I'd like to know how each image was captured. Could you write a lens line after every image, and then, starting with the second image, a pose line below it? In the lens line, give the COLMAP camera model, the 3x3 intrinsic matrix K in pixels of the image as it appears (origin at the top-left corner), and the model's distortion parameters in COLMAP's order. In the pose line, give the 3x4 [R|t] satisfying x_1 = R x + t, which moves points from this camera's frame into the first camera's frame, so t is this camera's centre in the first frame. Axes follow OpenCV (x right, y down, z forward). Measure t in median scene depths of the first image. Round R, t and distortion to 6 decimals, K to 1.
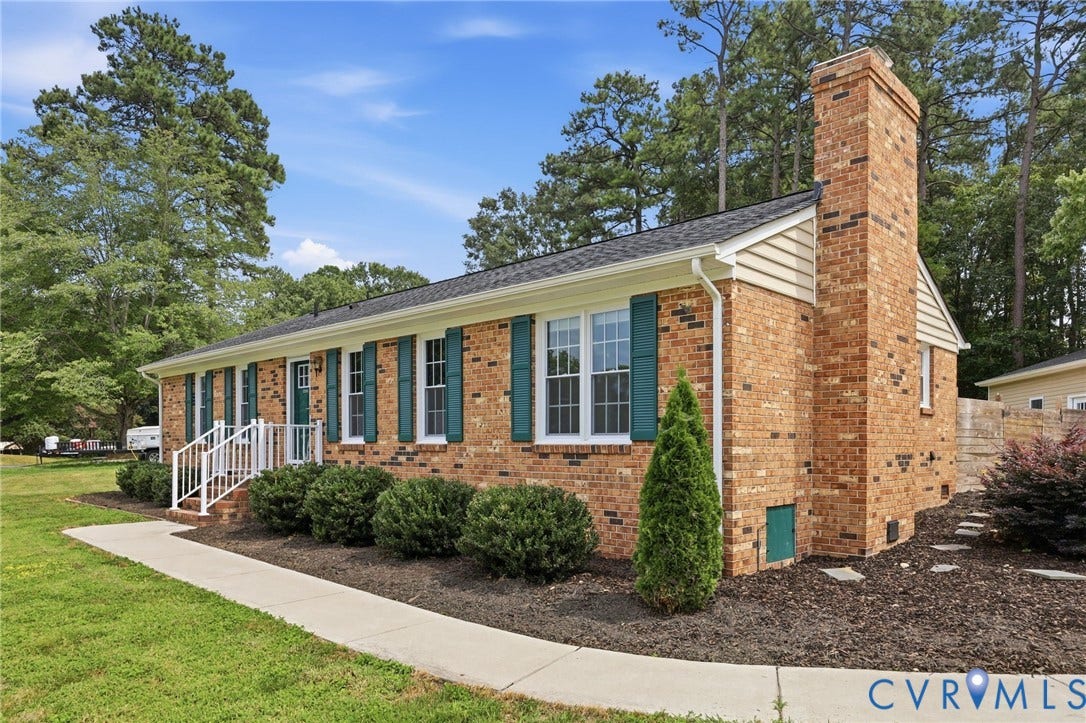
lens RADIAL K [[698.5, 0, 549.4], [0, 698.5, 432.4], [0, 0, 1]] dist [0.001511, -0.001104]
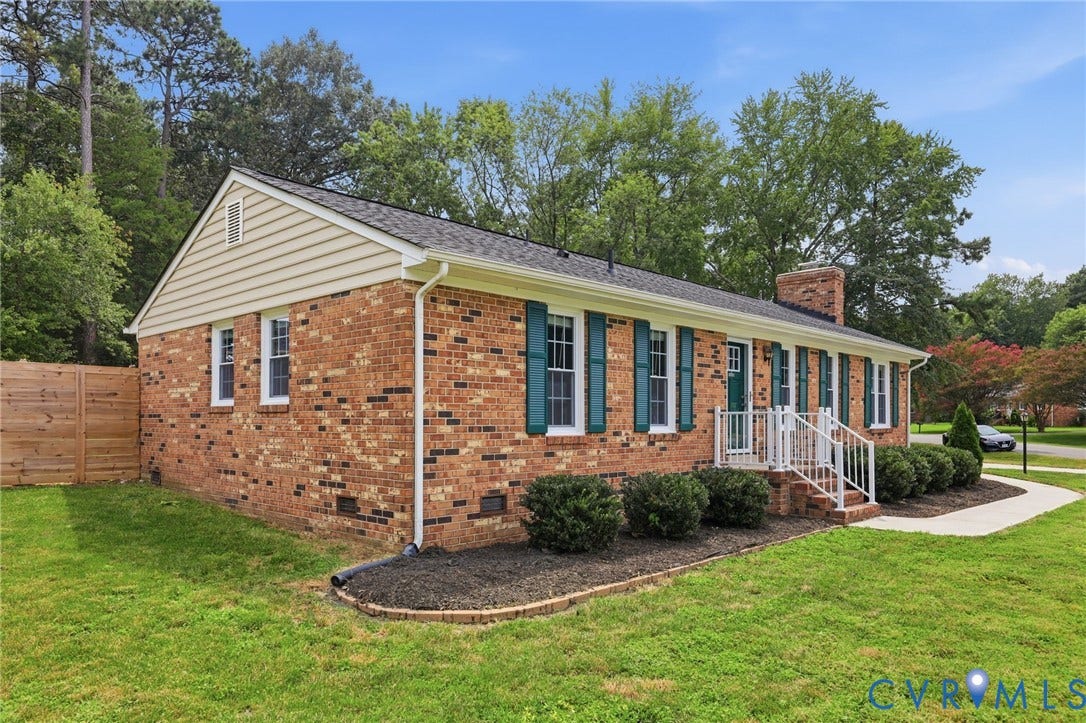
lens RADIAL K [[758.2, 0, 523.9], [0, 758.2, 425.3], [0, 0, 1]] dist [-0.021935, 0.002691]
pose [[0.024753, 0.011193, 0.999631, -1.552025], [0.003443, 0.999930, -0.011282, 0.020690], [-0.999688, 0.003721, 0.024713, 1.427036]]
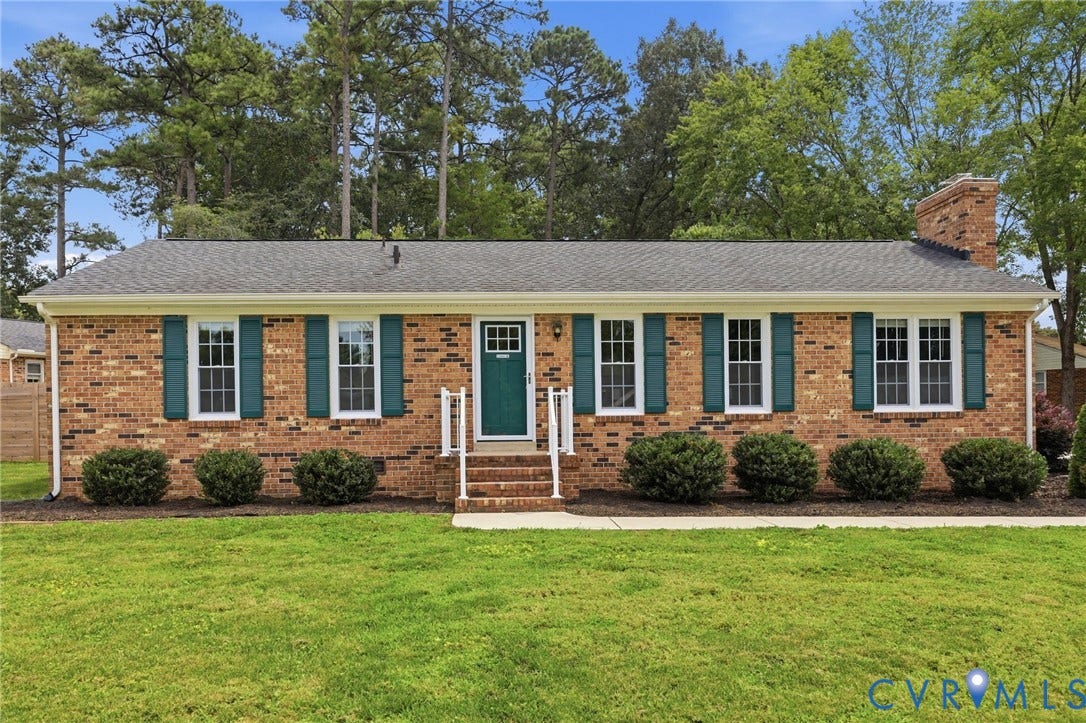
lens RADIAL K [[801.7, 0, 523.8], [0, 801.7, 420.7], [0, 0, 1]] dist [-0.010245, -0.002024]
pose [[0.699761, 0.006229, 0.714349, -1.188100], [0.002451, 0.999935, -0.011121, 0.036616], [-0.714372, 0.009533, 0.699701, 0.324859]]
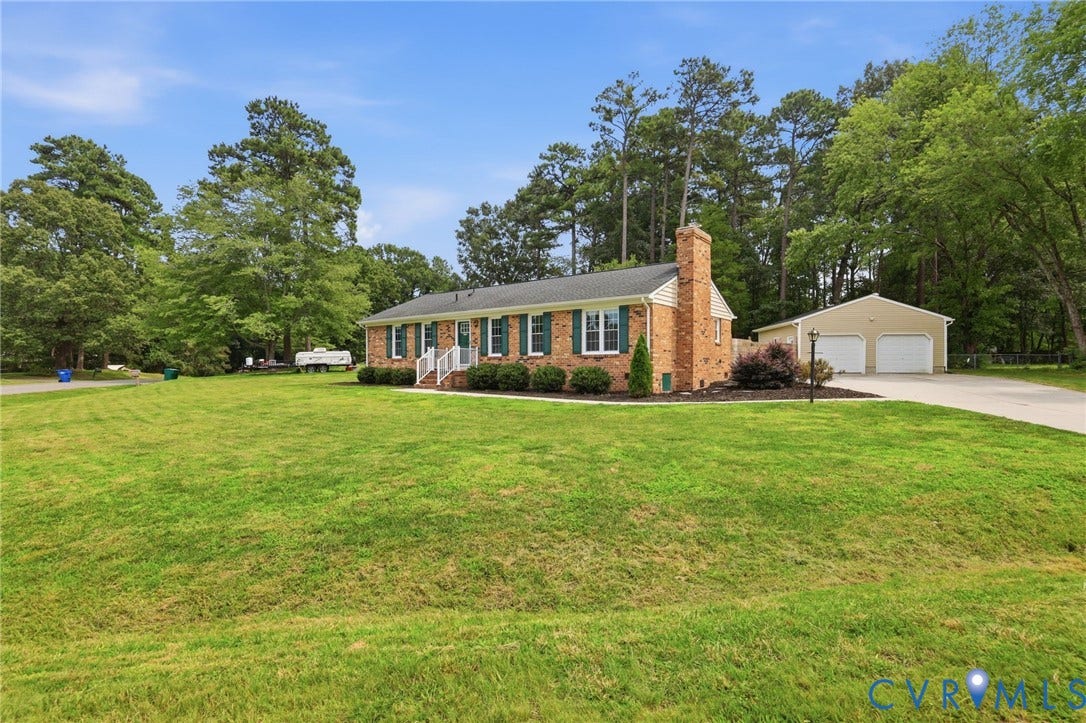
lens RADIAL K [[493.3, 0, 543.8], [0, 493.3, 359.9], [0, 0, 1]] dist [0.001566, 0.000004]
pose [[0.994646, -0.000617, 0.103336, -0.295155], [0.000575, 1.000000, 0.000433, 0.028752], [-0.103336, -0.000372, 0.994646, -0.758665]]
